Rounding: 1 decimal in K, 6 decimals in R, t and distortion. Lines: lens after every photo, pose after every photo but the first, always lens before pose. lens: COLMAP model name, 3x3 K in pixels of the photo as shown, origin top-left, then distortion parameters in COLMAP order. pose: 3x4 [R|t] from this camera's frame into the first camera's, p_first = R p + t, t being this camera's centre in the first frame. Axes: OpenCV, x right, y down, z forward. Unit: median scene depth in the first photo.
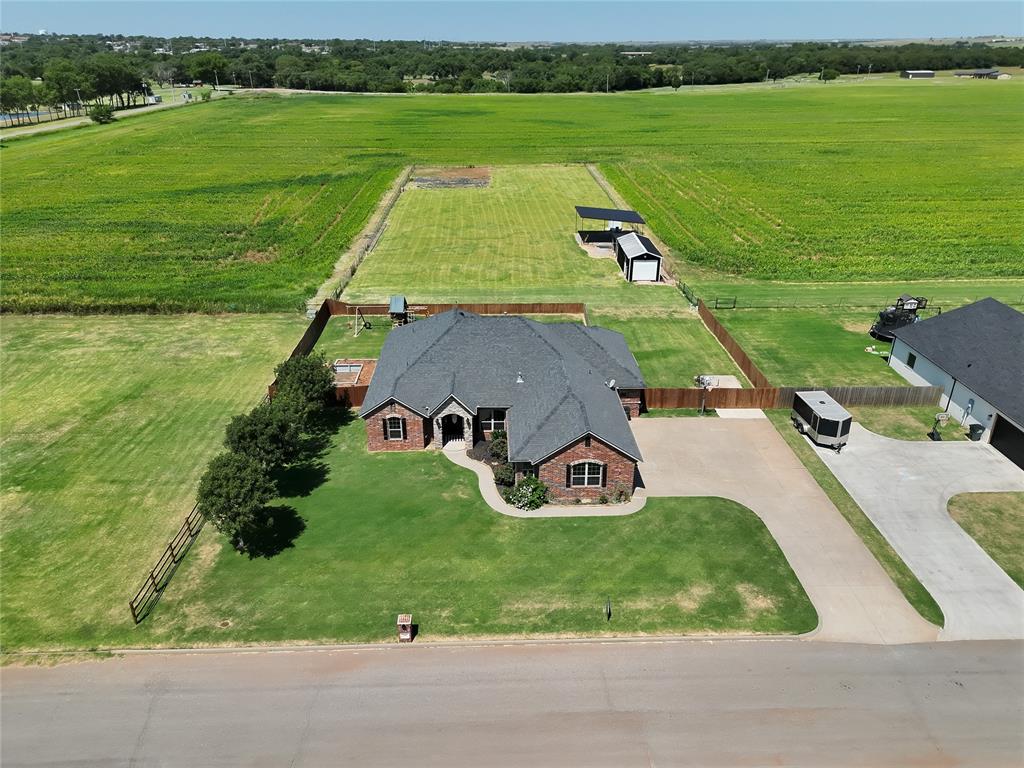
lens RADIAL K [[718.8, 0, 512.0], [0, 718.8, 384.0], [0, 0, 1]] dist [0.084381, -0.084225]
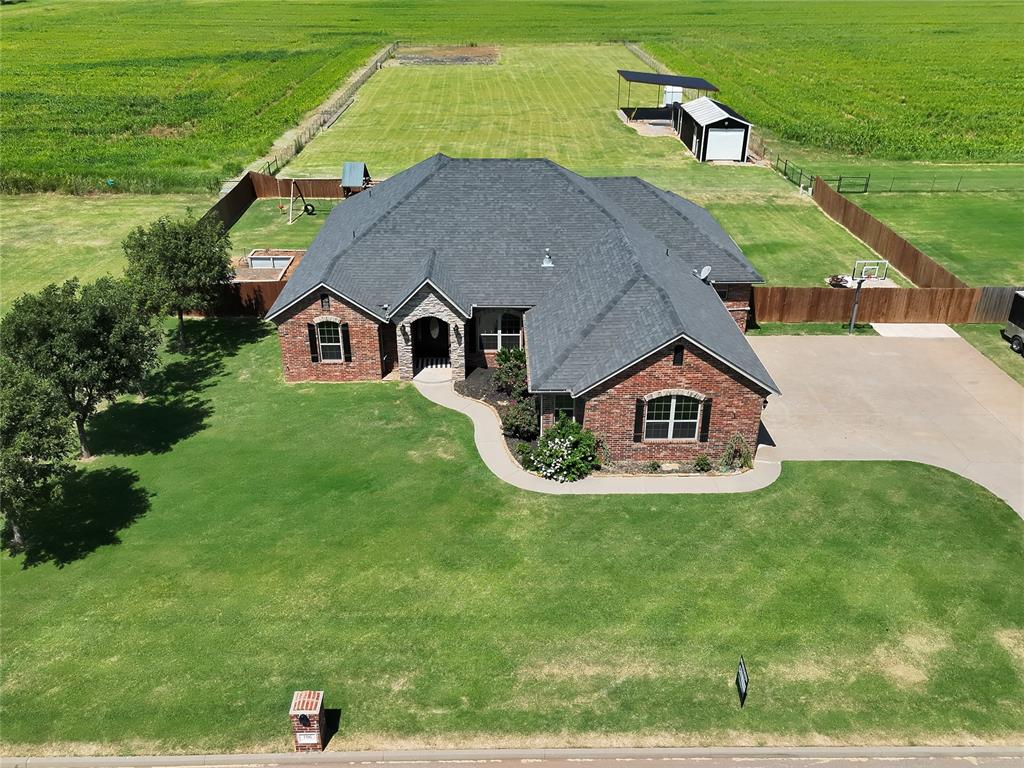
lens RADIAL K [[850.8, 0, 512.0], [0, 850.8, 384.0], [0, 0, 1]] dist [0.064561, -0.053869]
pose [[0.999900, 0.009382, -0.010543, -0.009631], [-0.009001, 0.999326, 0.035597, 0.069923], [0.010870, -0.035498, 0.999311, 0.319452]]
